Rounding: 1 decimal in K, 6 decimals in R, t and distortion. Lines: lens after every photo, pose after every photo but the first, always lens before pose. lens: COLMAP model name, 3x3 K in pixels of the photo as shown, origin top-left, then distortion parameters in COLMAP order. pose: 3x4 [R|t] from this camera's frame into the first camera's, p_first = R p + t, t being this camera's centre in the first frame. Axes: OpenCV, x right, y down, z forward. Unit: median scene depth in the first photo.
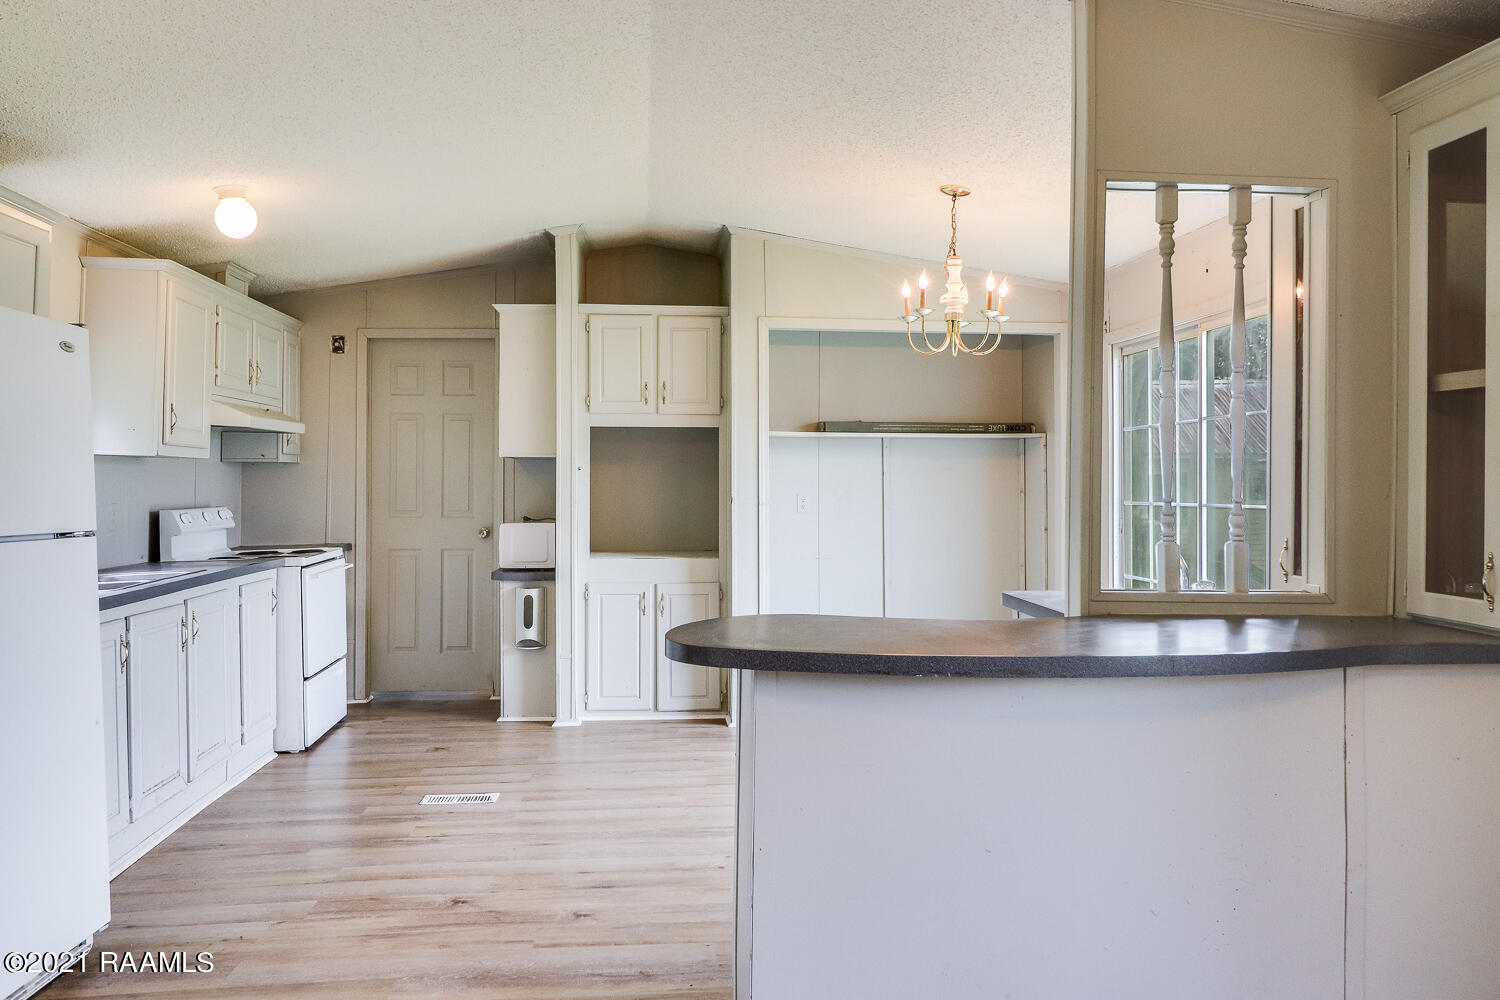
lens RADIAL K [[1176.8, 0, 749.6], [0, 1176.8, 459.8], [0, 0, 1]] dist [-0.002079, -0.001328]
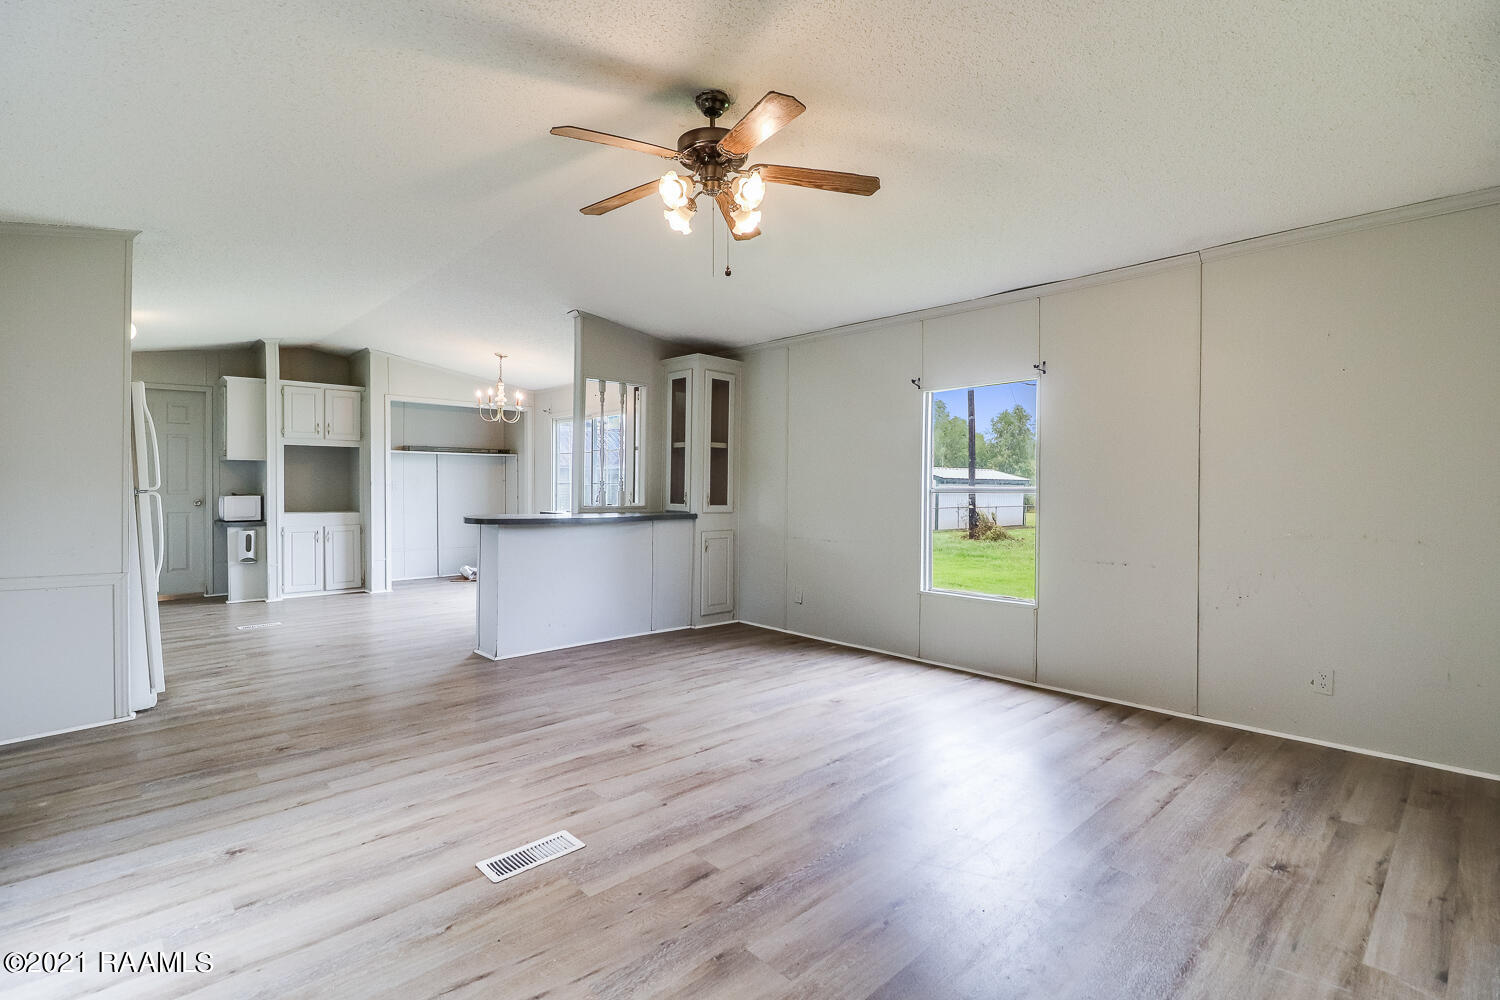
lens RADIAL K [[714.0, 0, 750.0], [0, 714.0, 500.0], [0, 0, 1]] dist [-0.001064, -0.000217]
pose [[0.796026, -0.013018, 0.605122, -0.237695], [-0.013475, 0.999140, 0.039220, 0.005602], [-0.605112, -0.039374, 0.795166, -0.379982]]
